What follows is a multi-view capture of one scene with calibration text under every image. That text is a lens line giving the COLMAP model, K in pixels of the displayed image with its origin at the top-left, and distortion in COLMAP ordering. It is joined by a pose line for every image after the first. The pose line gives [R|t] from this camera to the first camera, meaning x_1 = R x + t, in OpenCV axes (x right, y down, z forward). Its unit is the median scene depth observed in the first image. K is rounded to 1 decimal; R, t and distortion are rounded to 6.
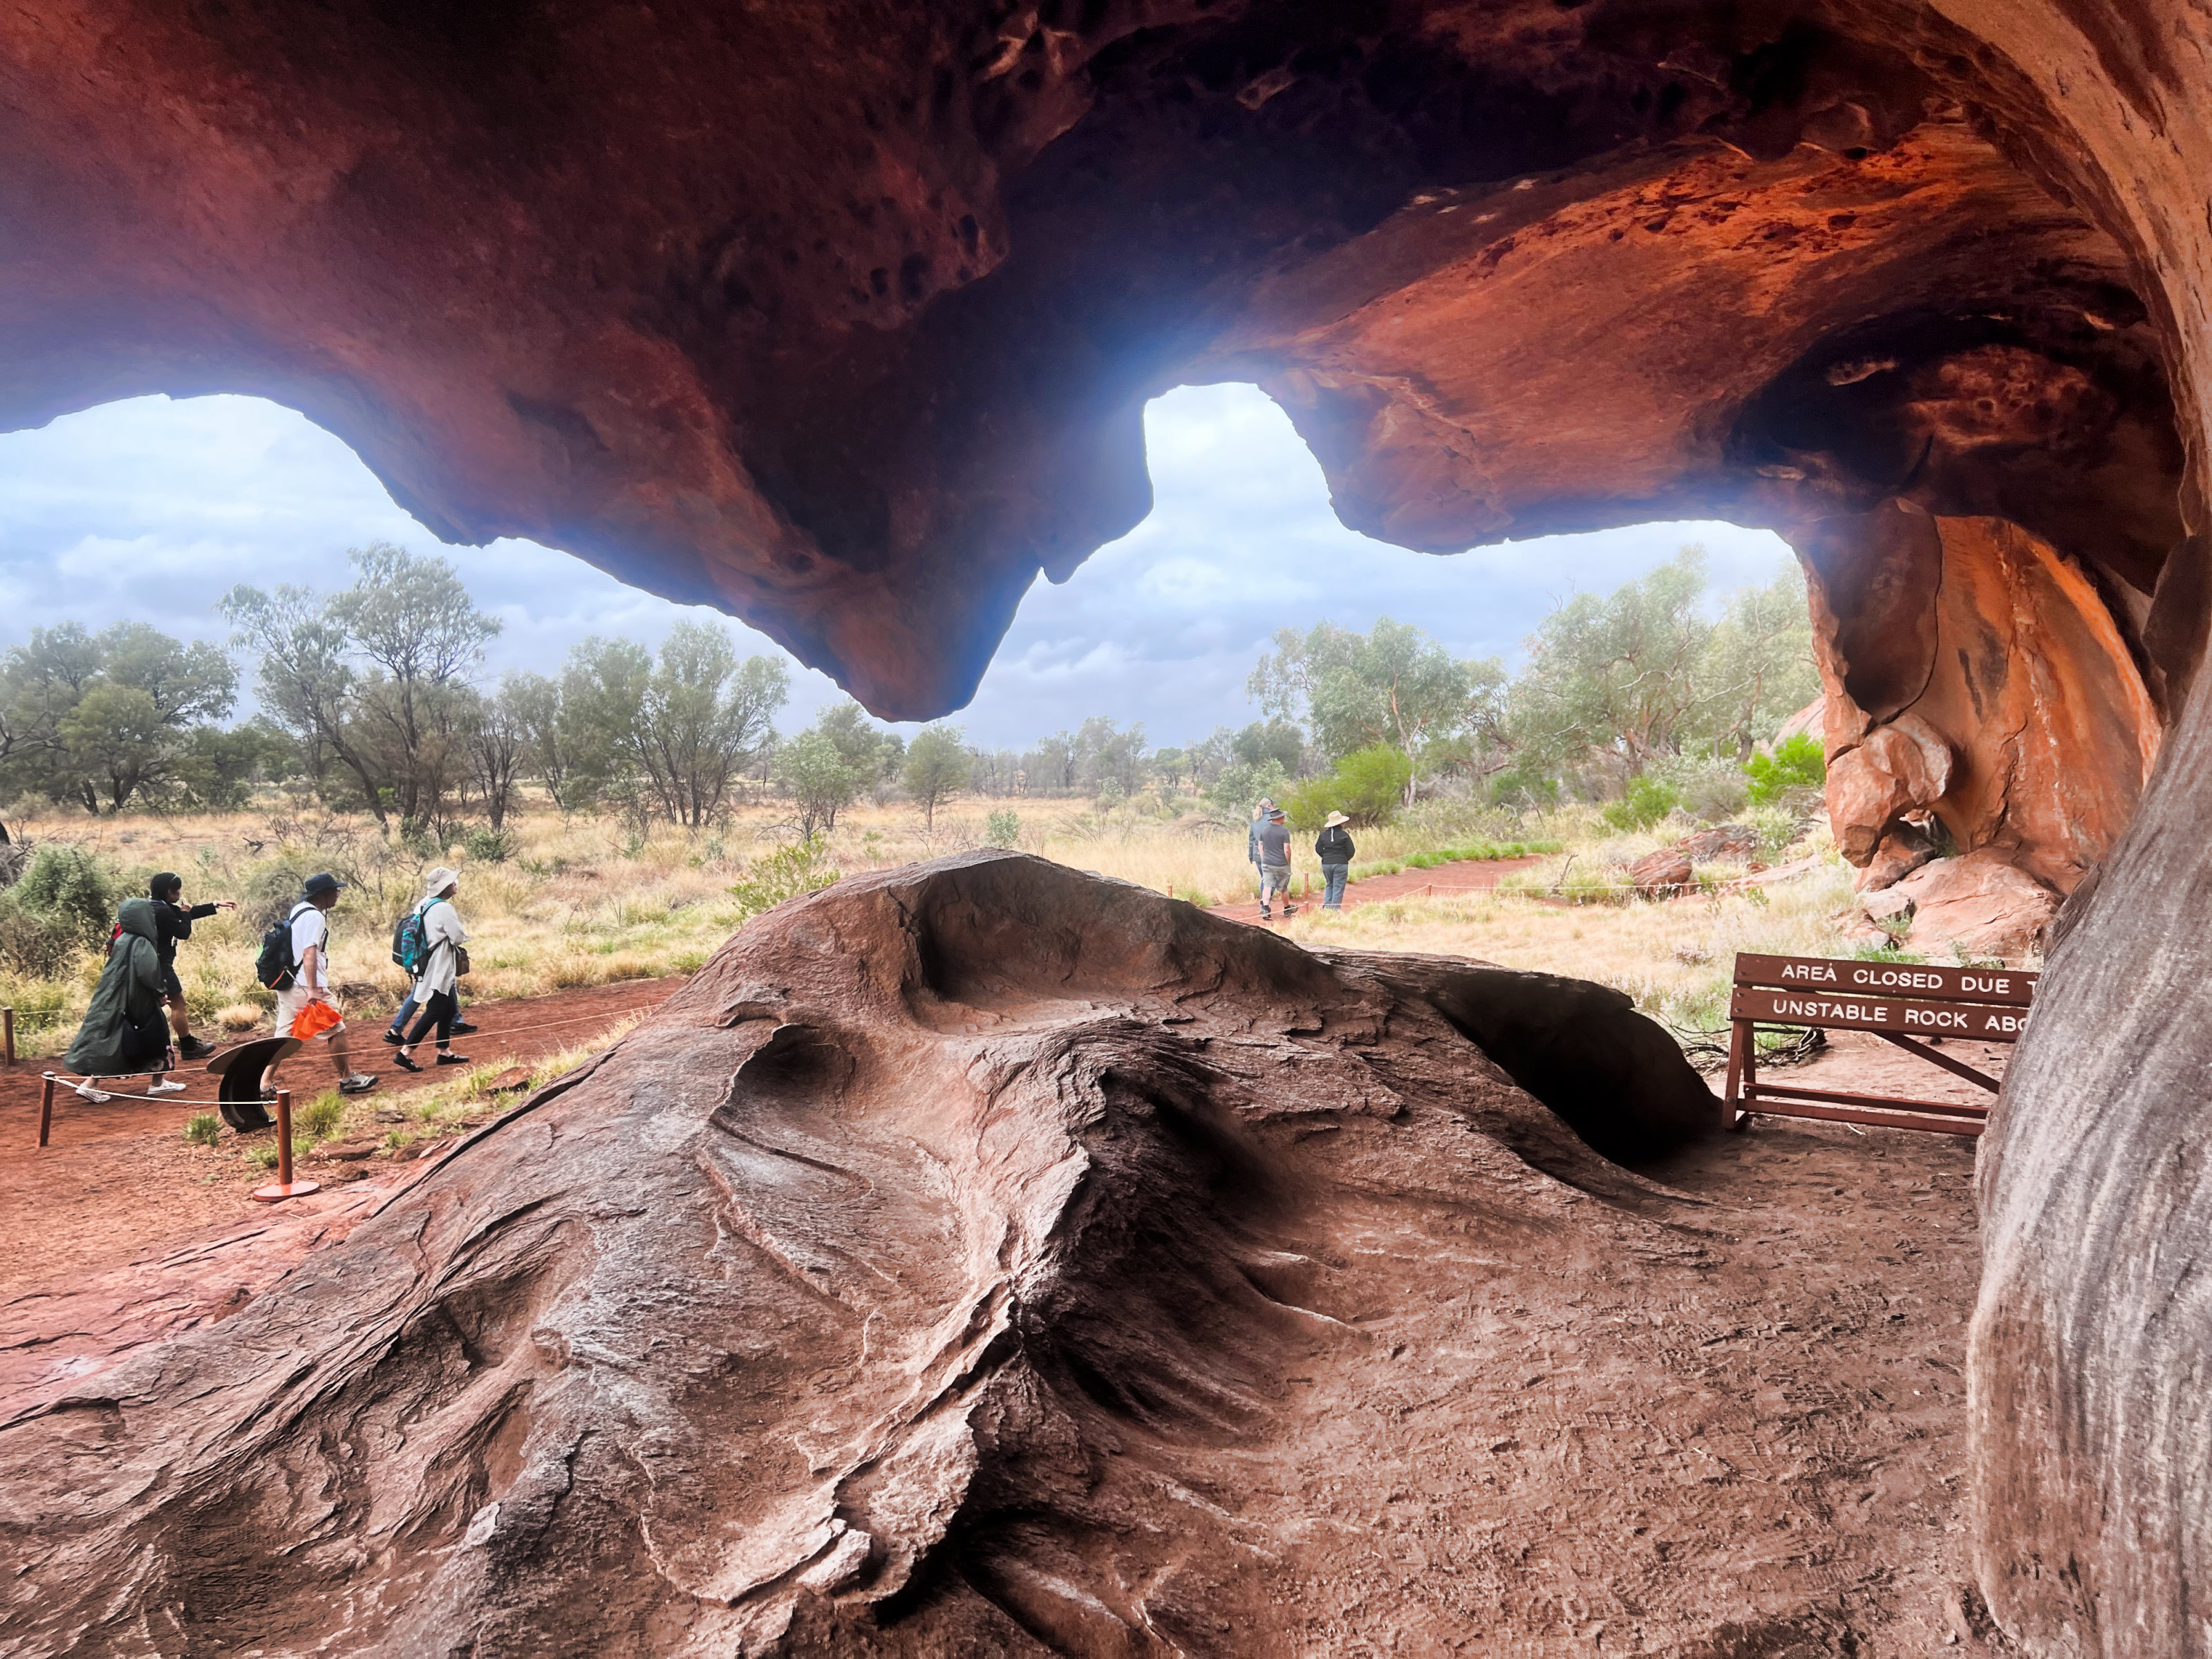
lens RADIAL K [[1690.7, 0, 1073.4], [0, 1690.7, 811.9], [0, 0, 1]] dist [0.068575, -0.063203]
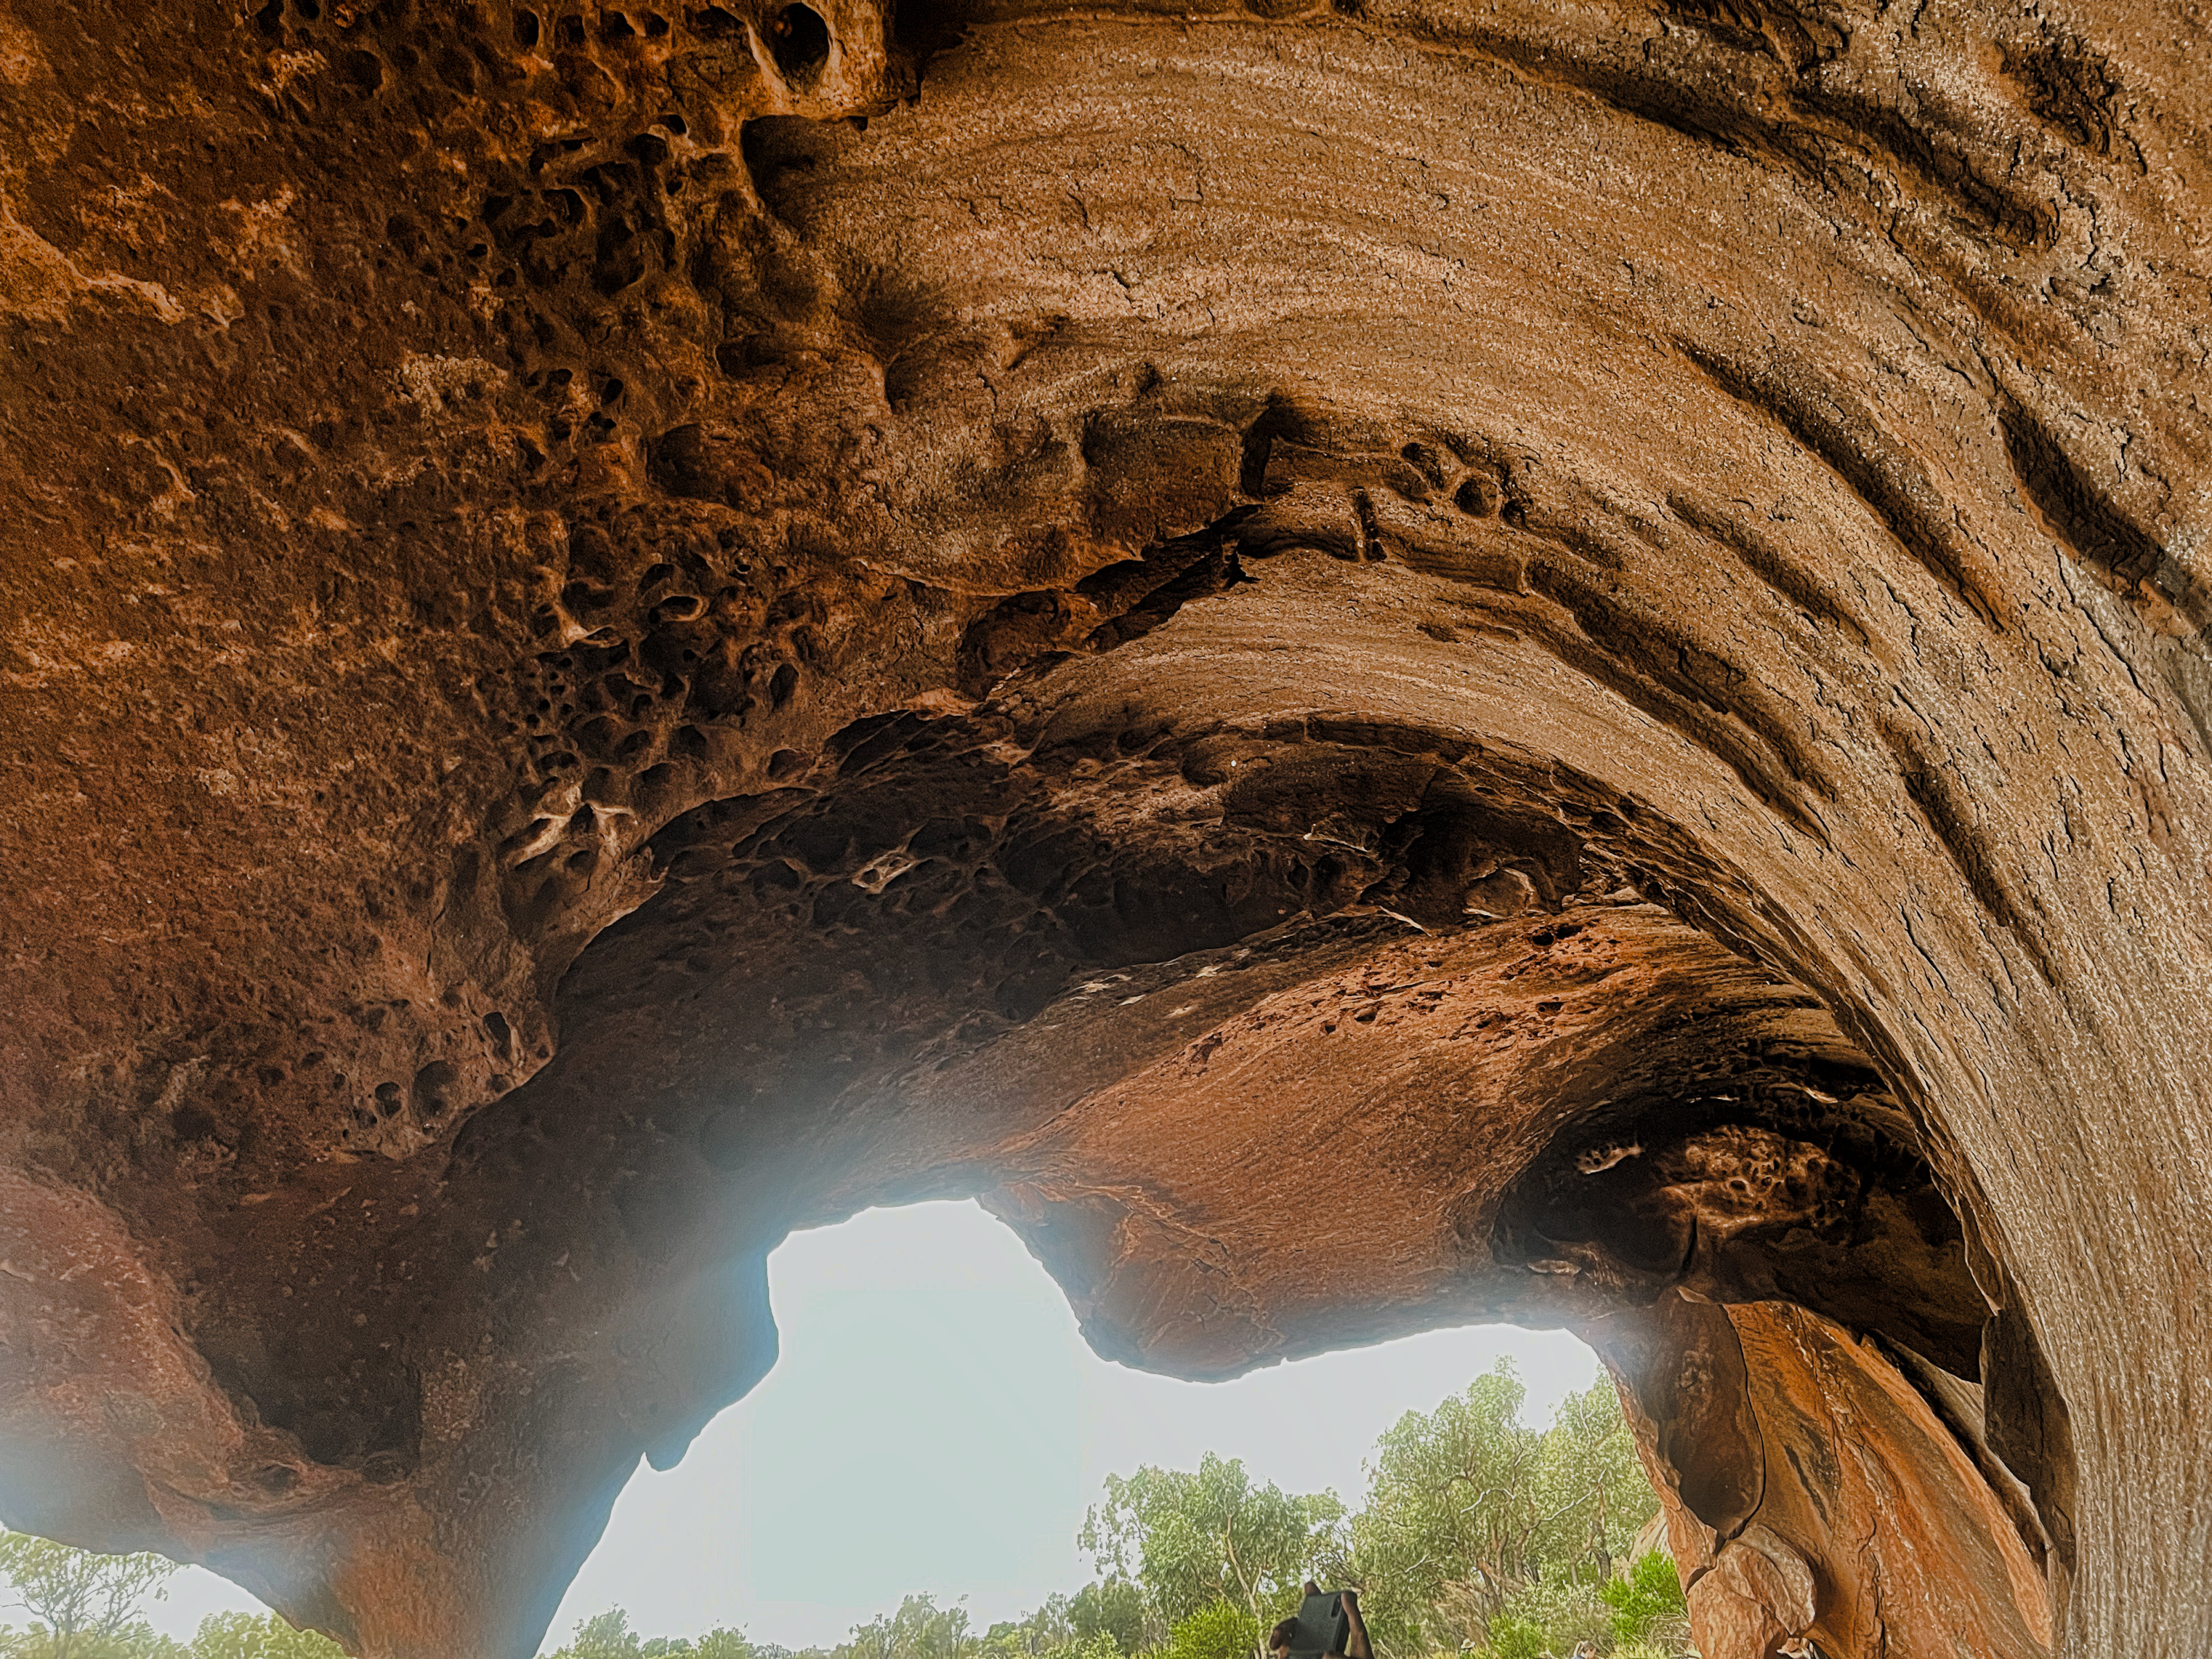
lens RADIAL K [[1689.1, 0, 1106.0], [0, 1689.1, 829.5], [0, 0, 1]] dist [0.071006, -0.073117]
pose [[0.990024, -0.033955, 0.136747, 0.057928], [0.092369, 0.889290, -0.447919, -0.017907], [-0.106398, 0.456082, 0.883555, 0.103433]]
